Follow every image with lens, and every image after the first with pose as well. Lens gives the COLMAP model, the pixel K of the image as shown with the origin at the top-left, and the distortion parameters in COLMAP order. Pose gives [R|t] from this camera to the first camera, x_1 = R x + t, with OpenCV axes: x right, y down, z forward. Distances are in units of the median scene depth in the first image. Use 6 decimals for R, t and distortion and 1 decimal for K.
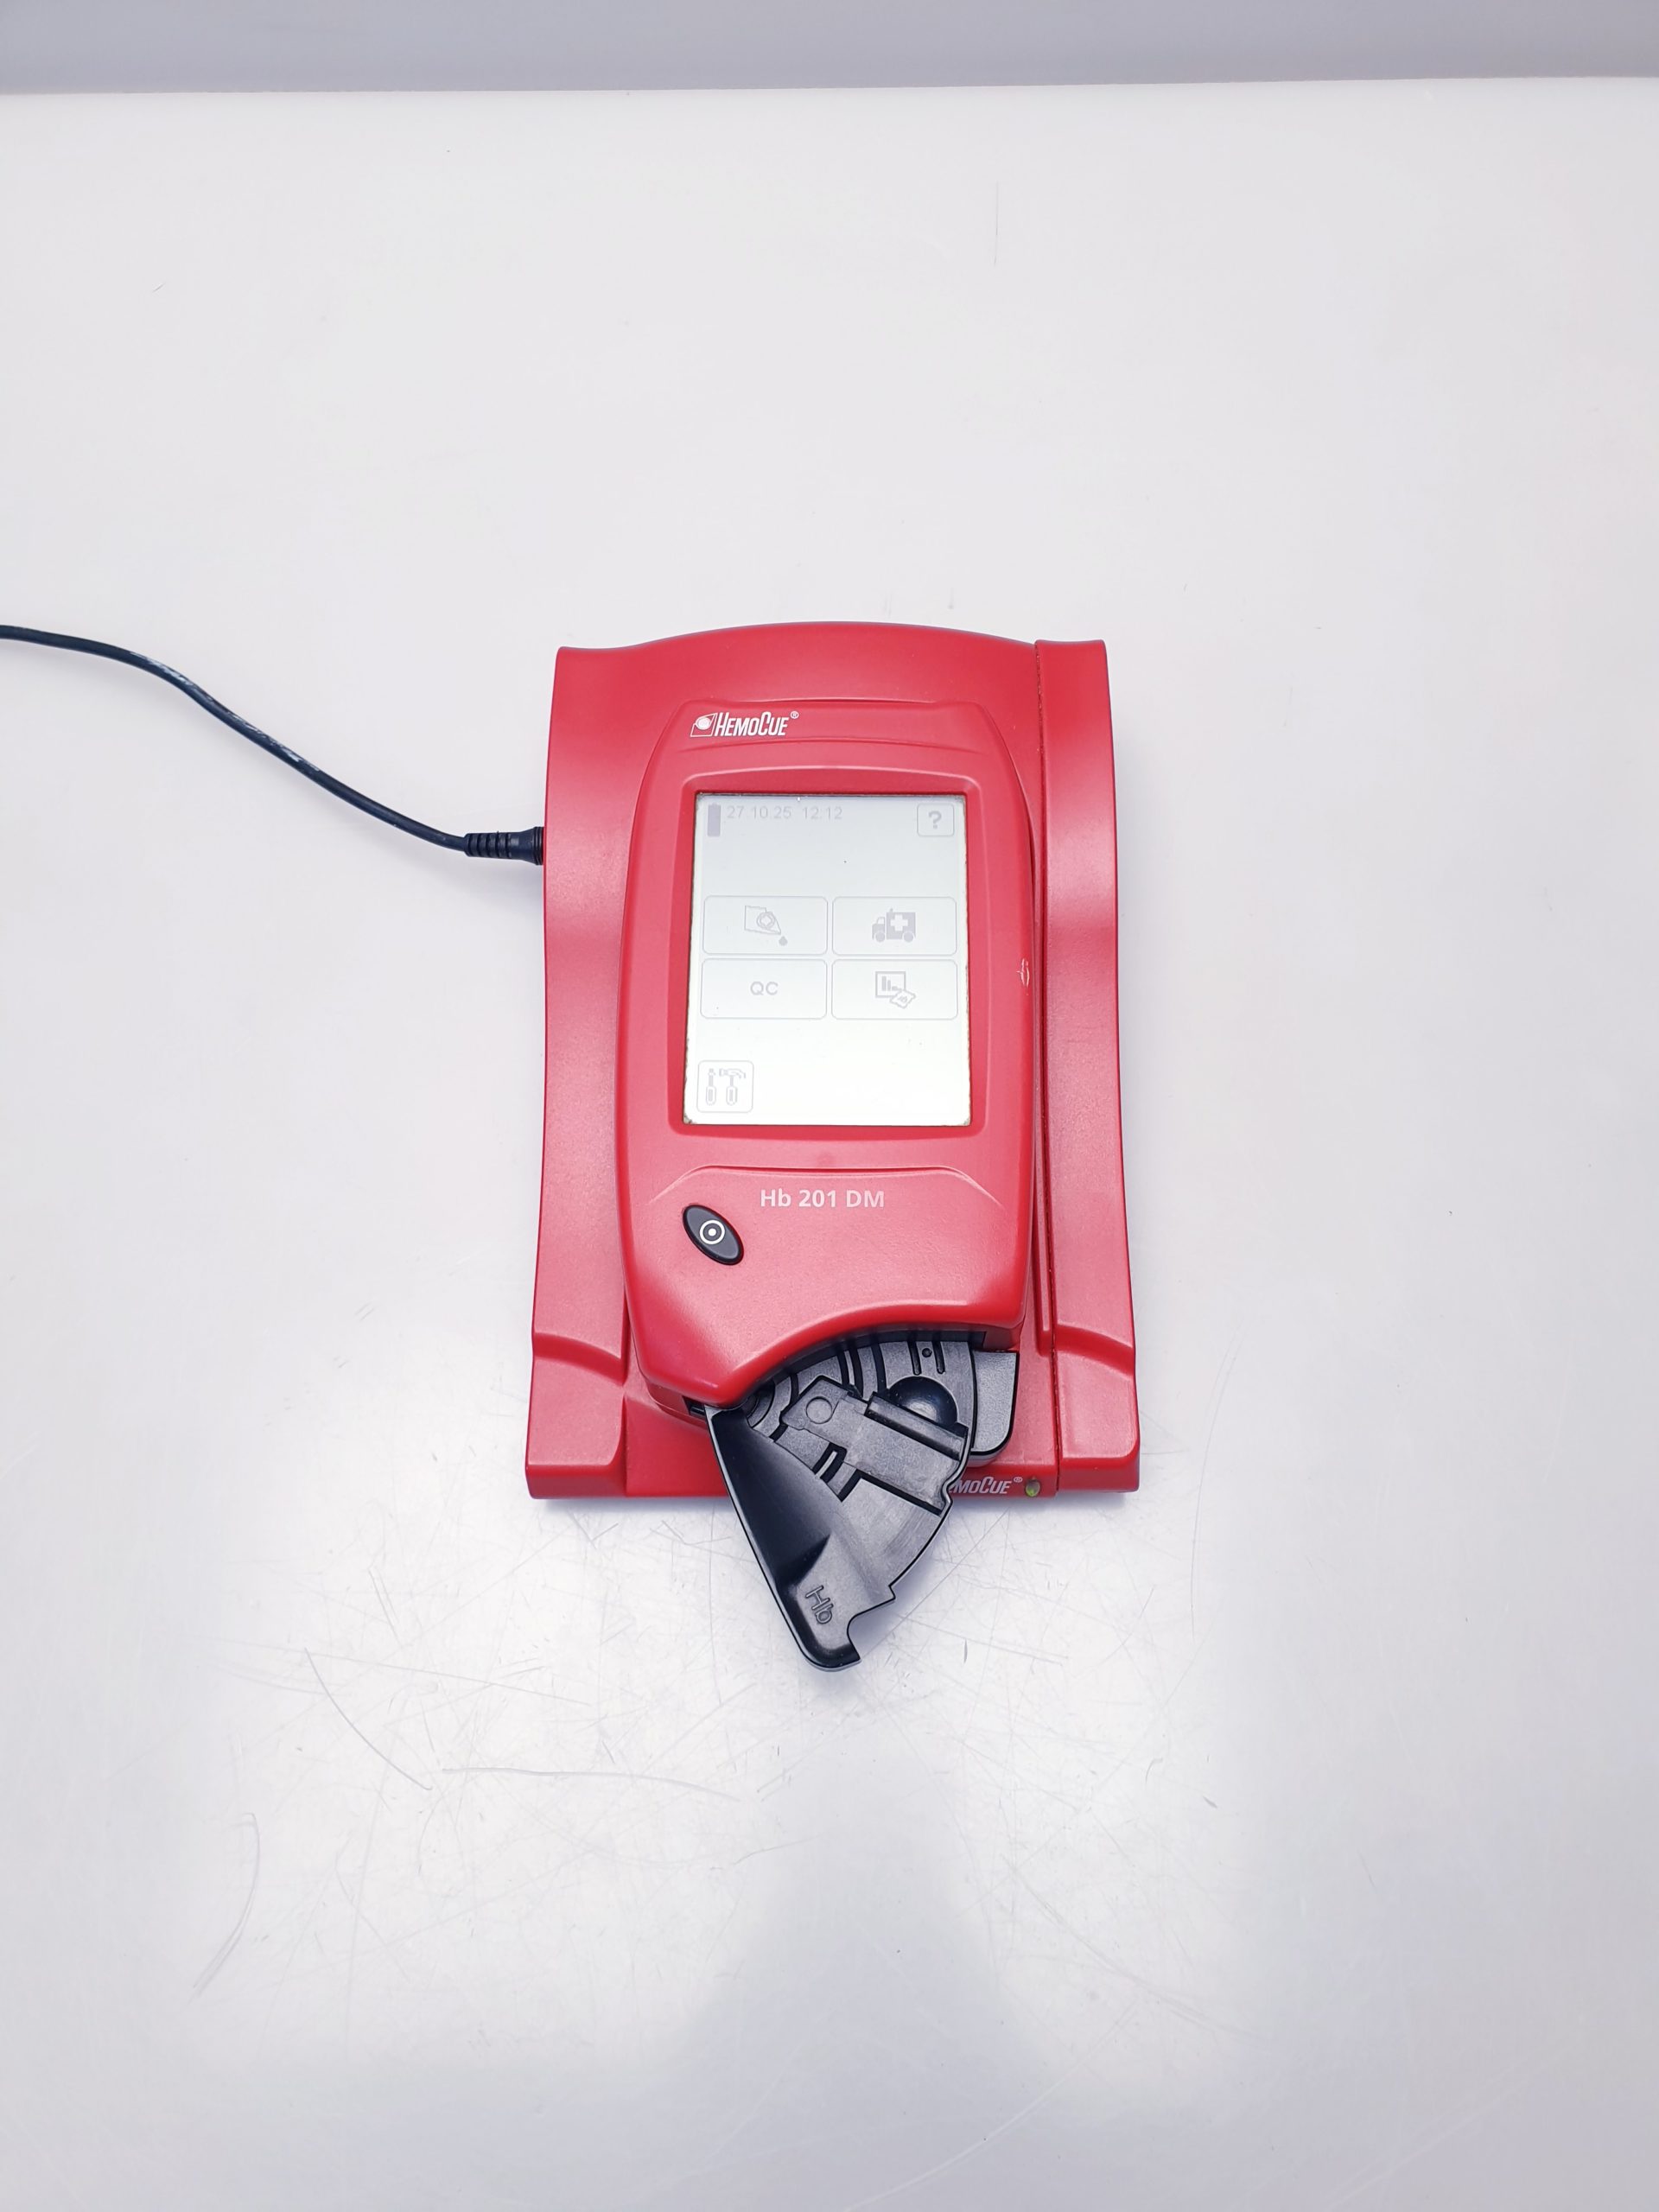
lens RADIAL K [[1809.0, 0, 830.6], [0, 1809.0, 1115.5], [0, 0, 1]] dist [-0.010175, -0.034422]
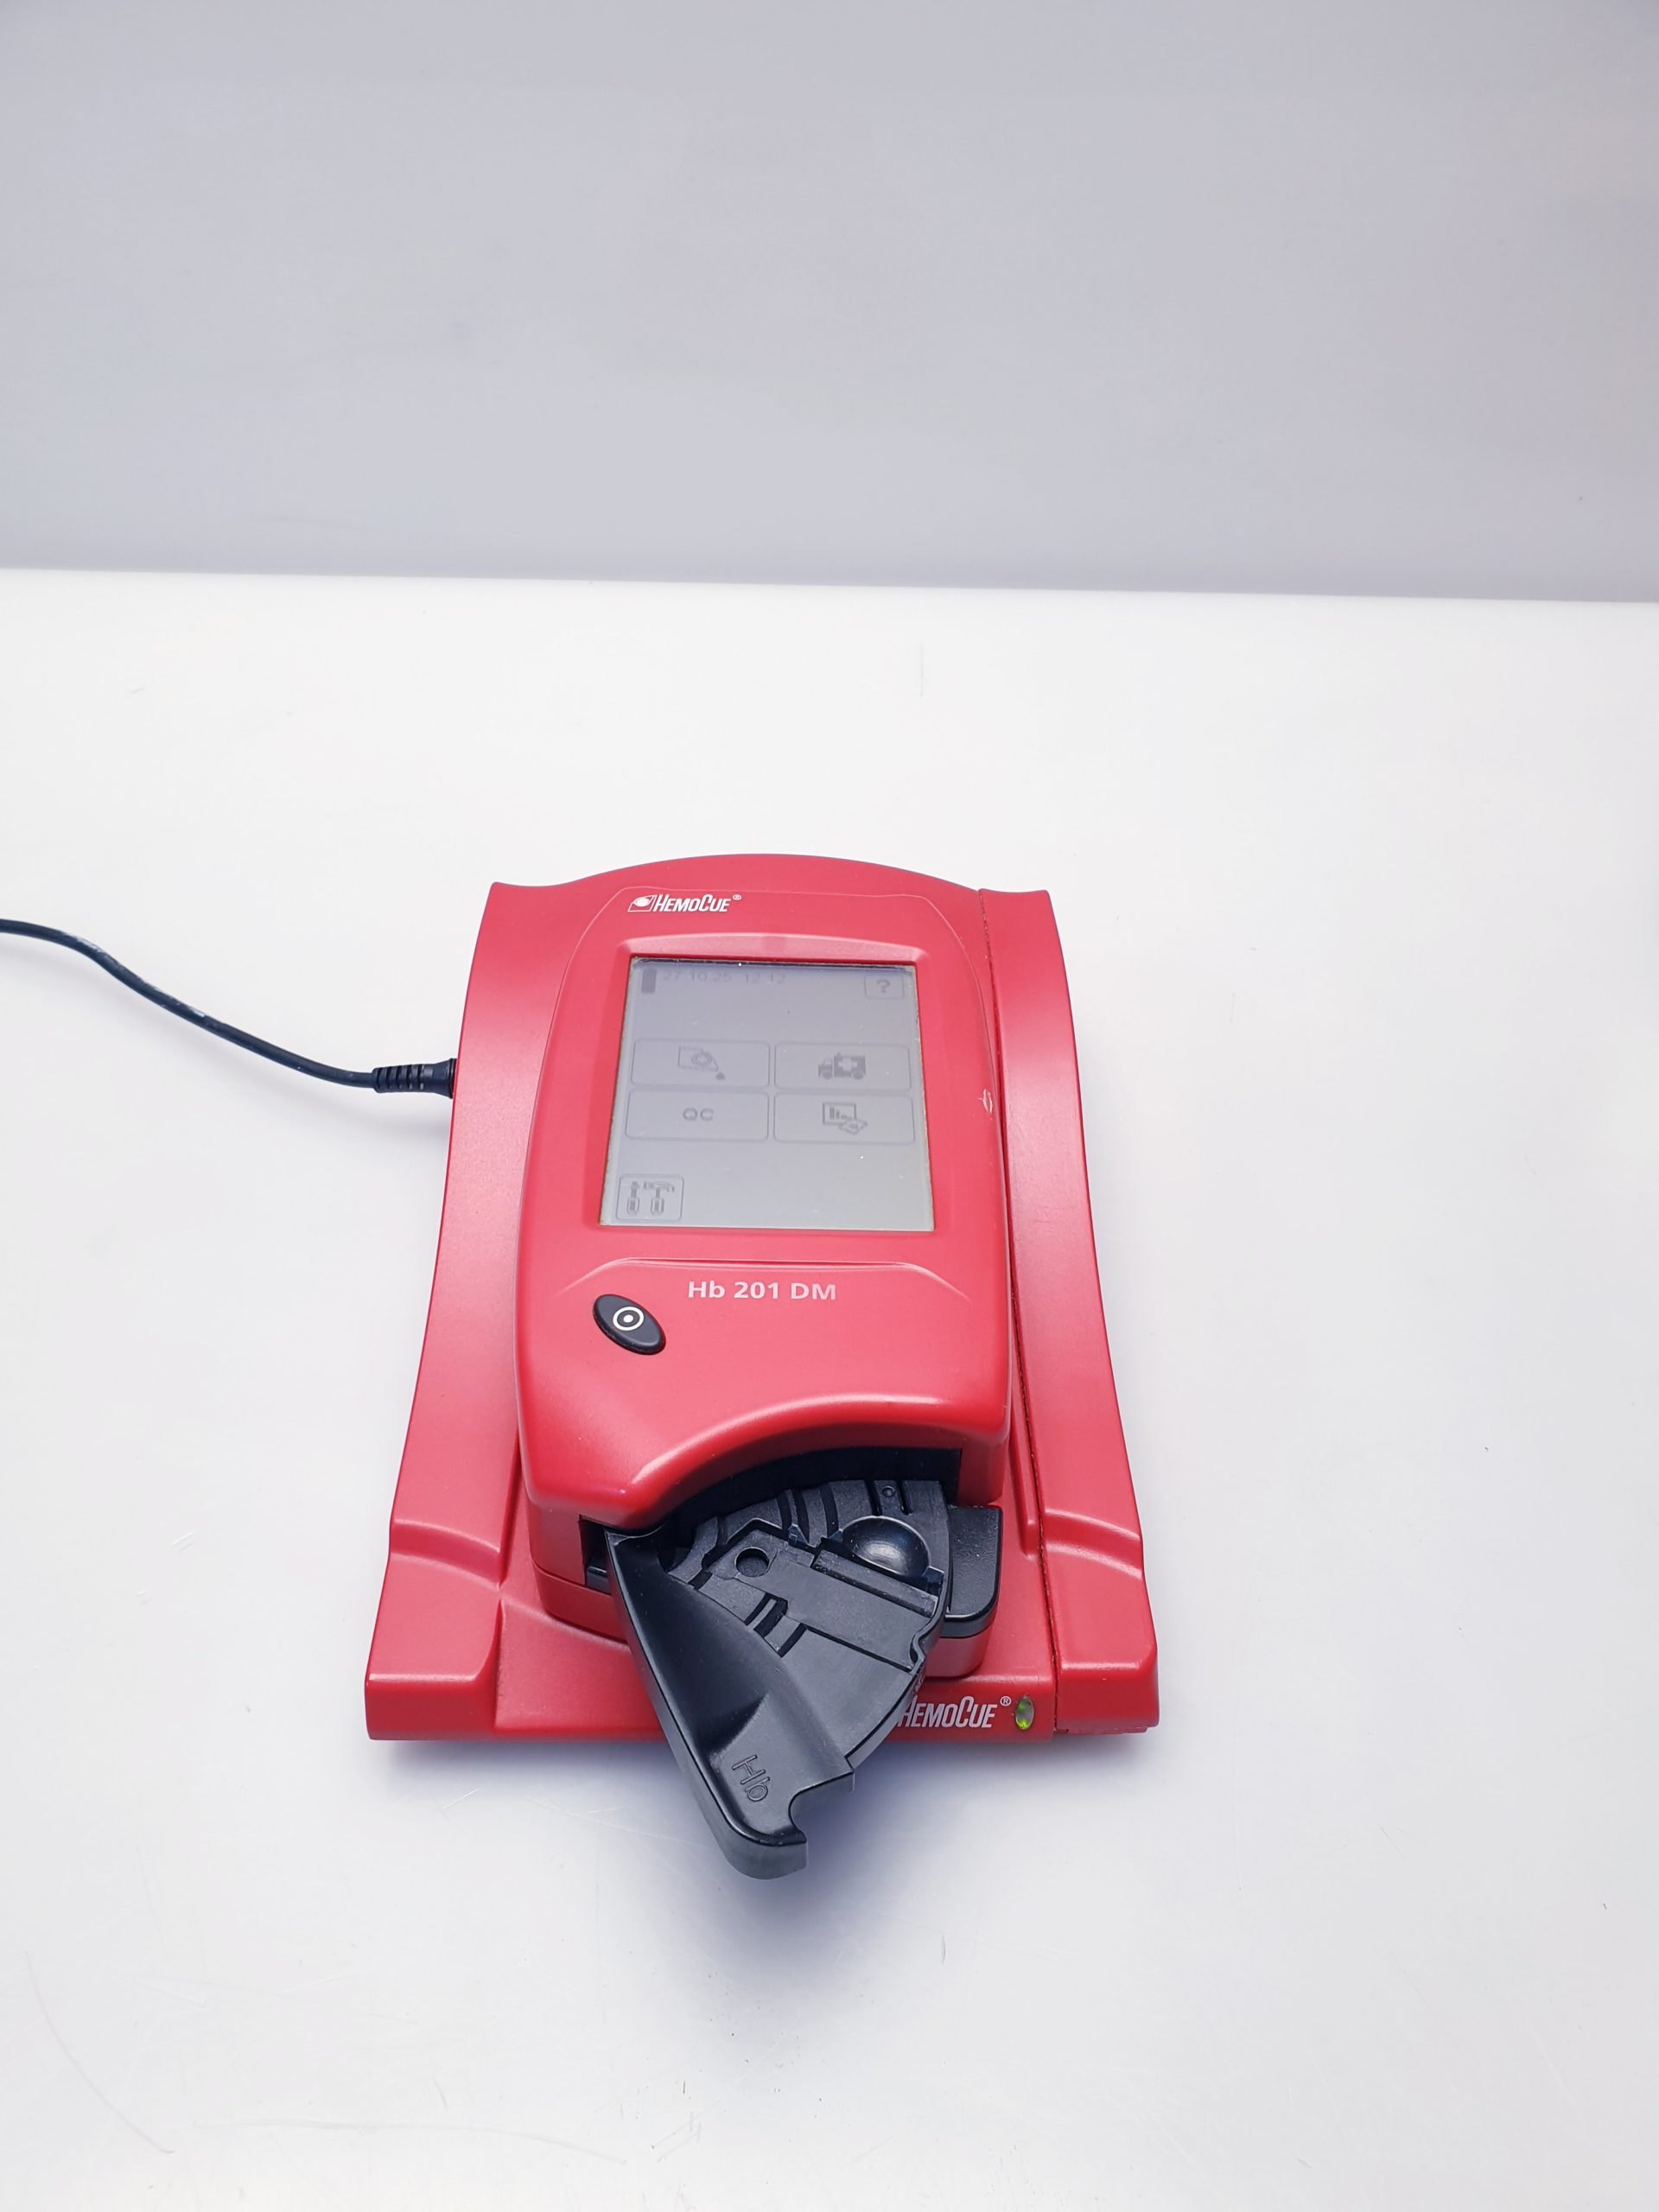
lens RADIAL K [[1809.0, 0, 839.1], [0, 1809.0, 1098.1], [0, 0, 1]] dist [-0.010175, -0.034422]
pose [[0.998427, 0.022795, 0.051224, -0.012730], [0.004178, 0.880829, -0.473415, 0.335450], [-0.055911, 0.472885, 0.879349, 0.202011]]
